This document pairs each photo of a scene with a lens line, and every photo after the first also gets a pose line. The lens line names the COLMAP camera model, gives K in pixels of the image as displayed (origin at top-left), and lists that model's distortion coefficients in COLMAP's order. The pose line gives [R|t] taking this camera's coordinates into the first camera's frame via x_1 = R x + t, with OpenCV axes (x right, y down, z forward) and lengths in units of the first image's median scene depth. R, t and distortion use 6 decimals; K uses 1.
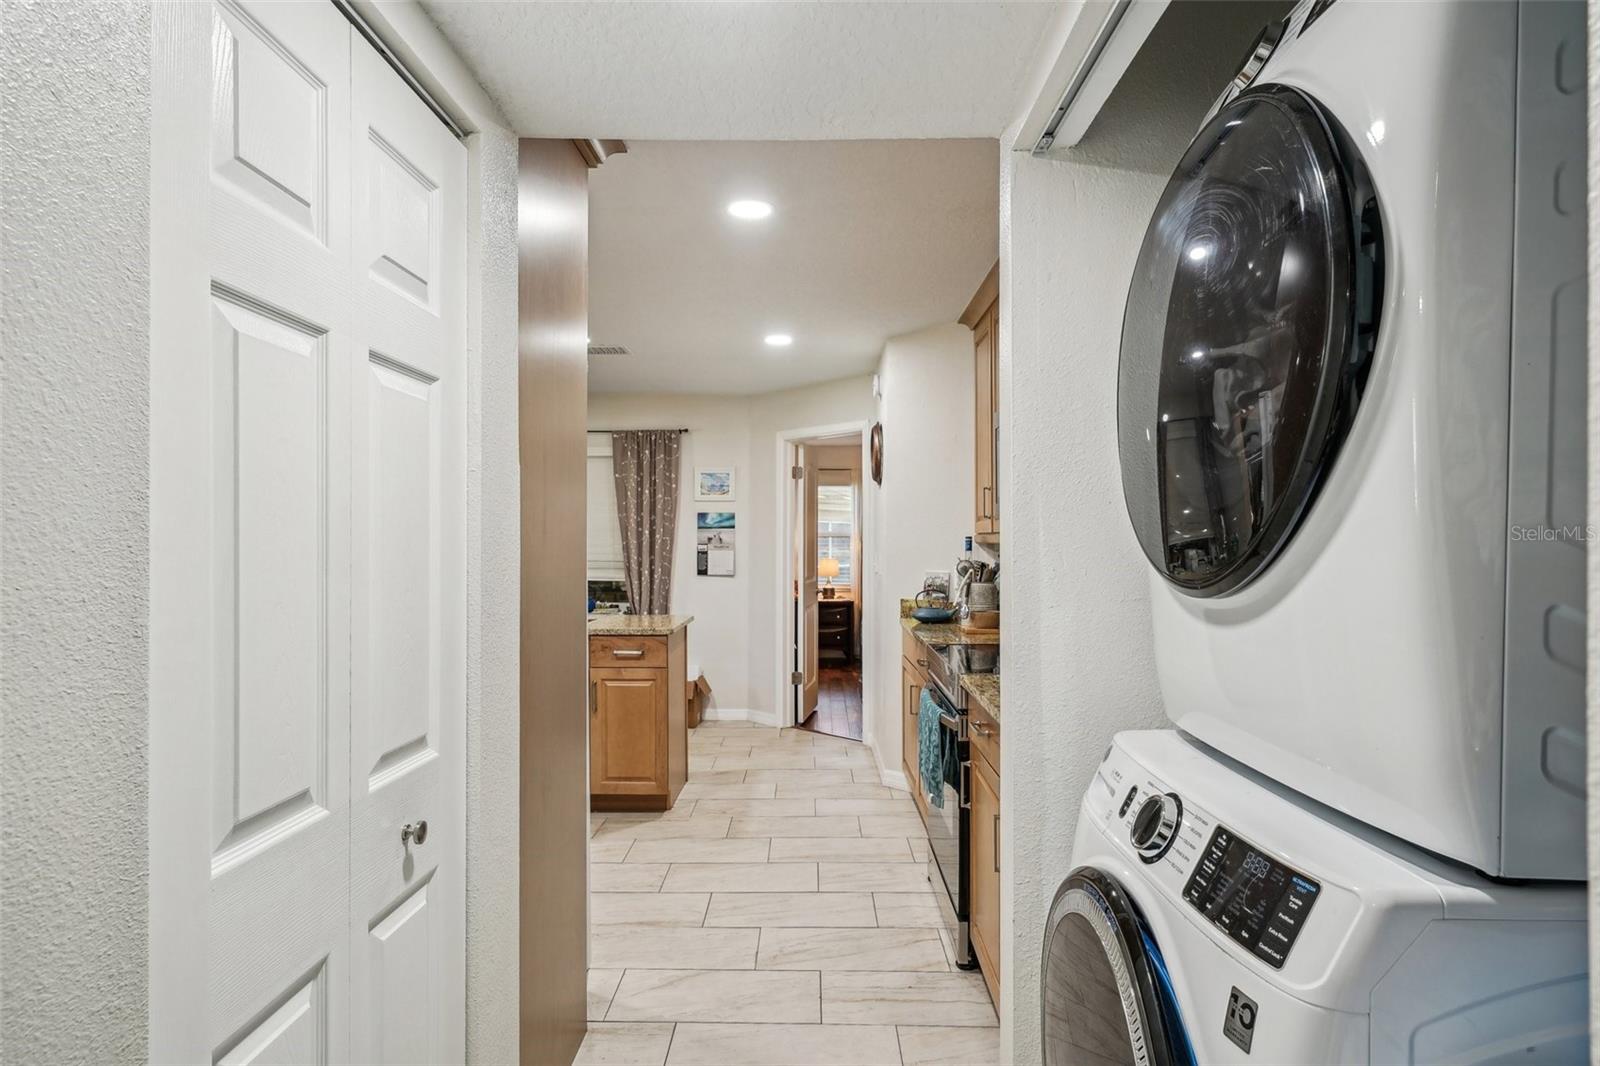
lens RADIAL K [[901.0, 0, 803.0], [0, 901.0, 538.5], [0, 0, 1]] dist [0.010977, 0.001998]
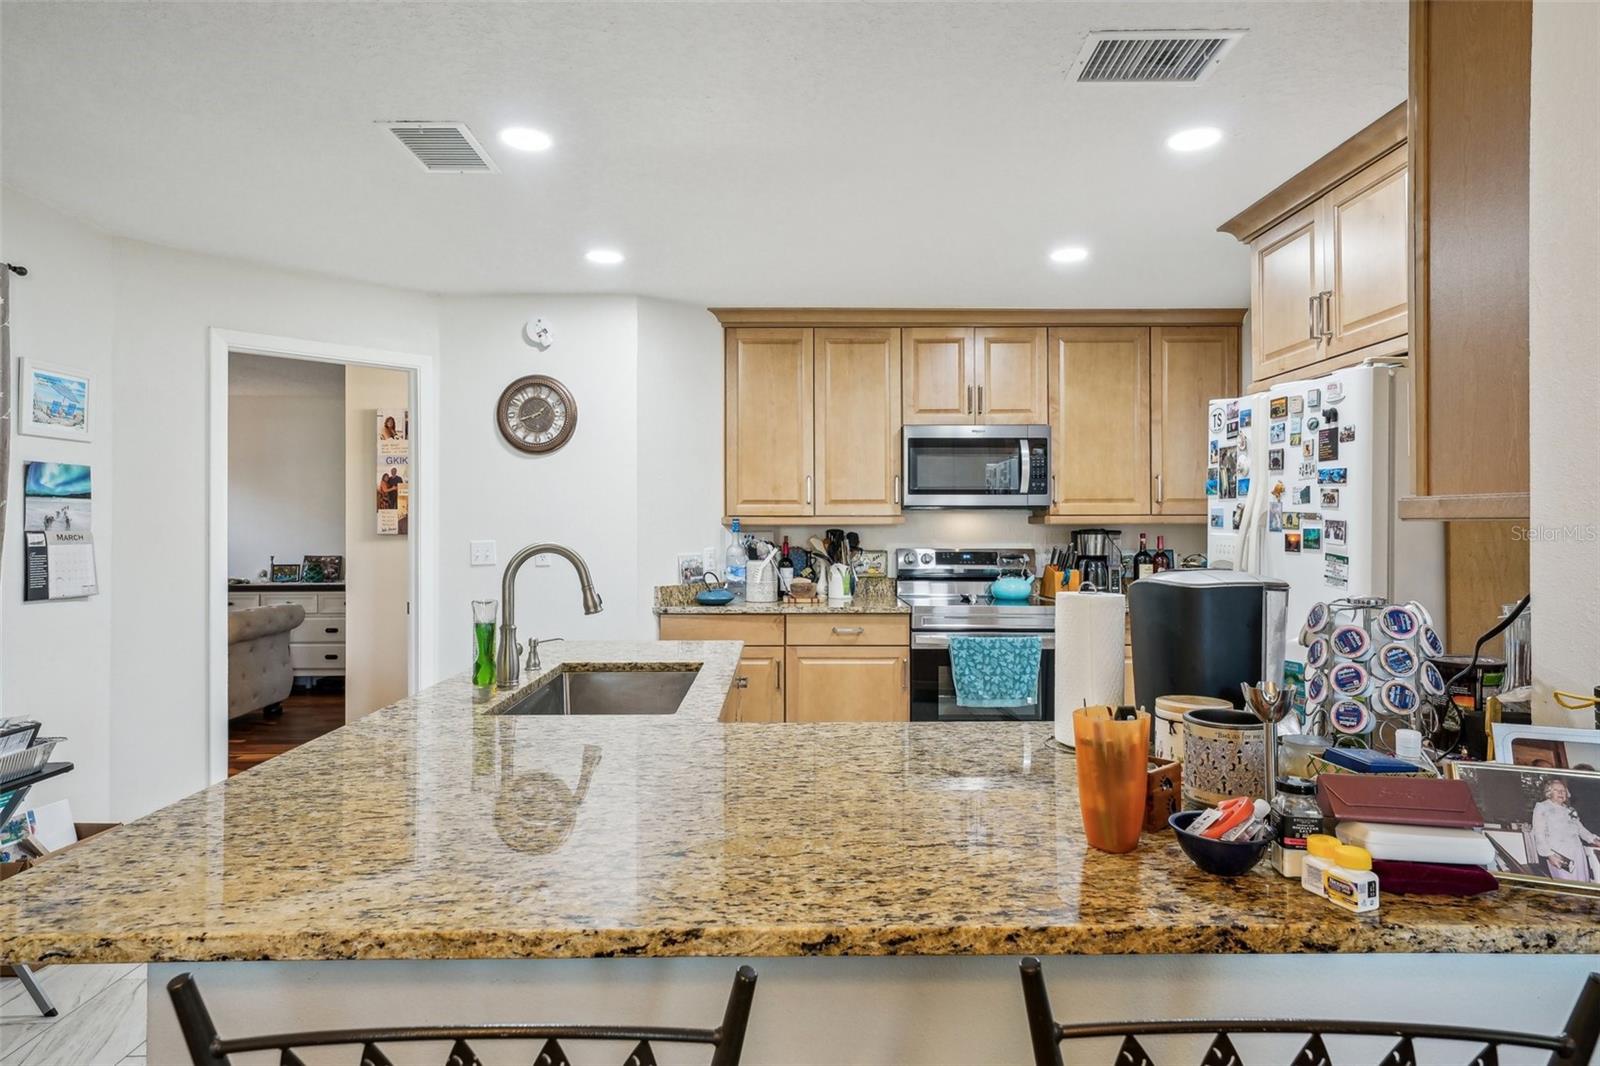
lens RADIAL K [[901.0, 0, 795.5], [0, 901.0, 518.9], [0, 0, 1]] dist [0.010977, 0.001998]
pose [[-0.026587, 0.004745, 0.999635, -0.579461], [-0.000026, 0.999989, -0.004748, 0.002133], [-0.999646, -0.000152, -0.026587, 0.637574]]
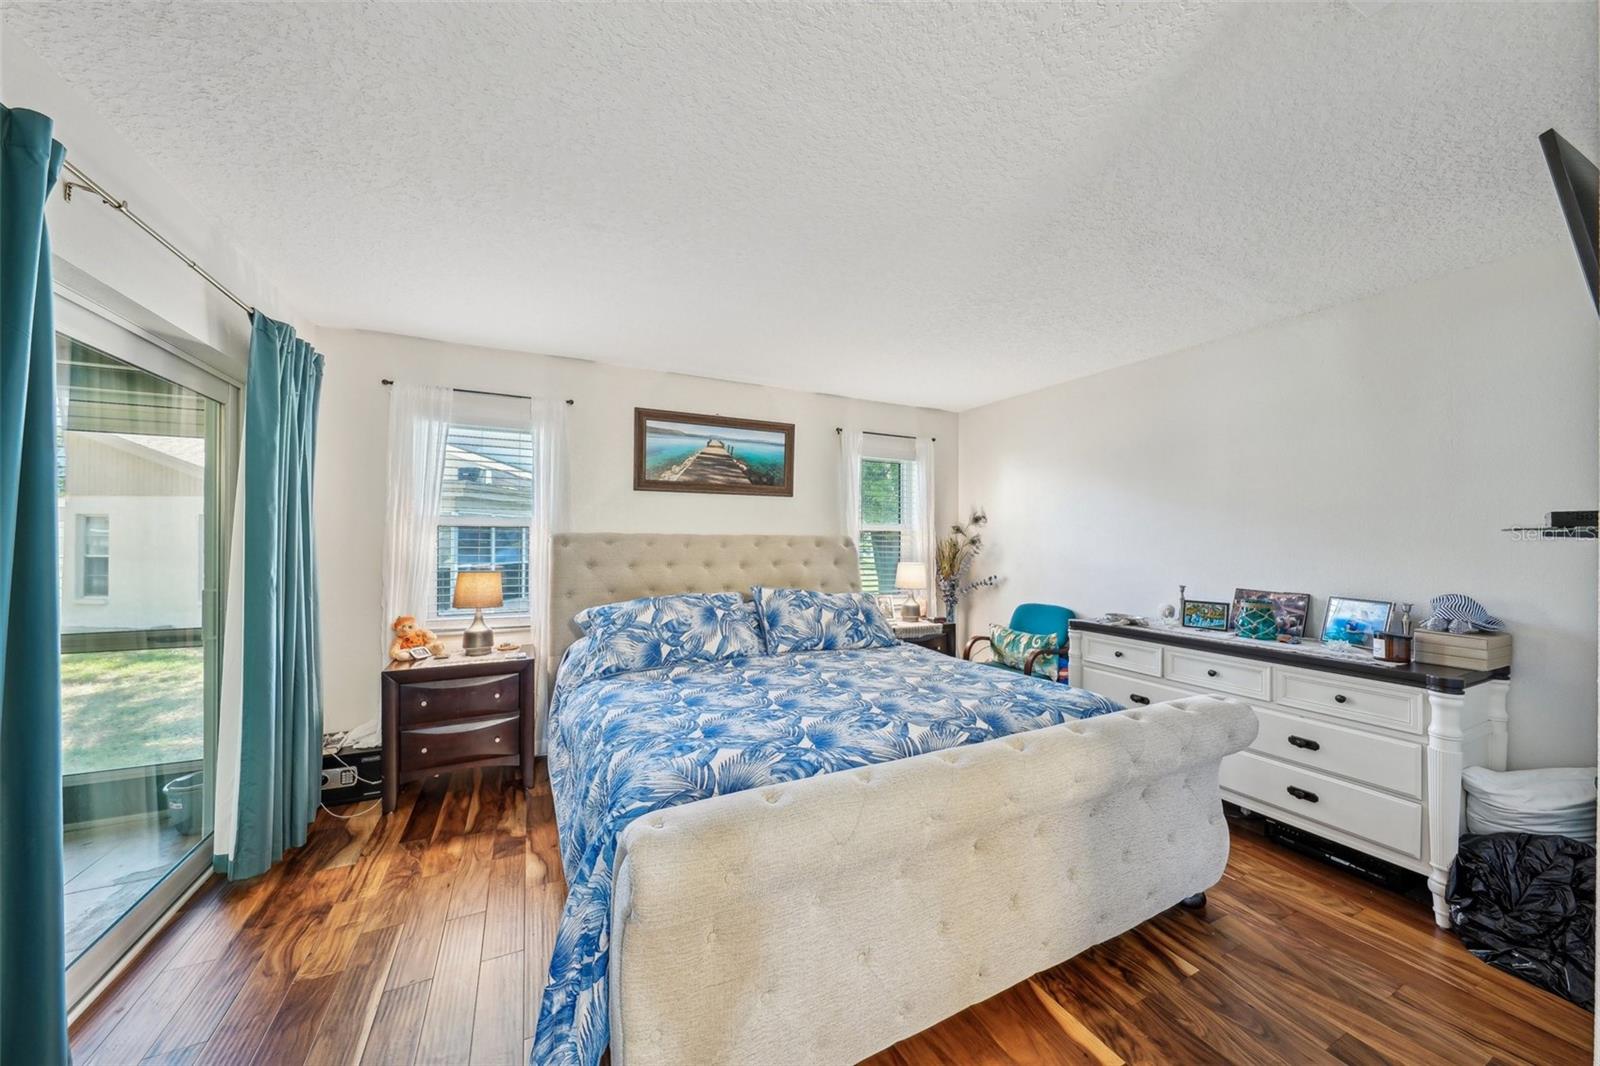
lens RADIAL K [[555.6, 0, 795.5], [0, 555.6, 534.7], [0, 0, 1]] dist [0.001617, 0.000037]
pose [[0.889962, 0.008655, 0.455952, 0.066126], [-0.007689, 0.999963, -0.003974, 0.004497], [-0.455970, 0.000031, 0.889995, 0.994425]]
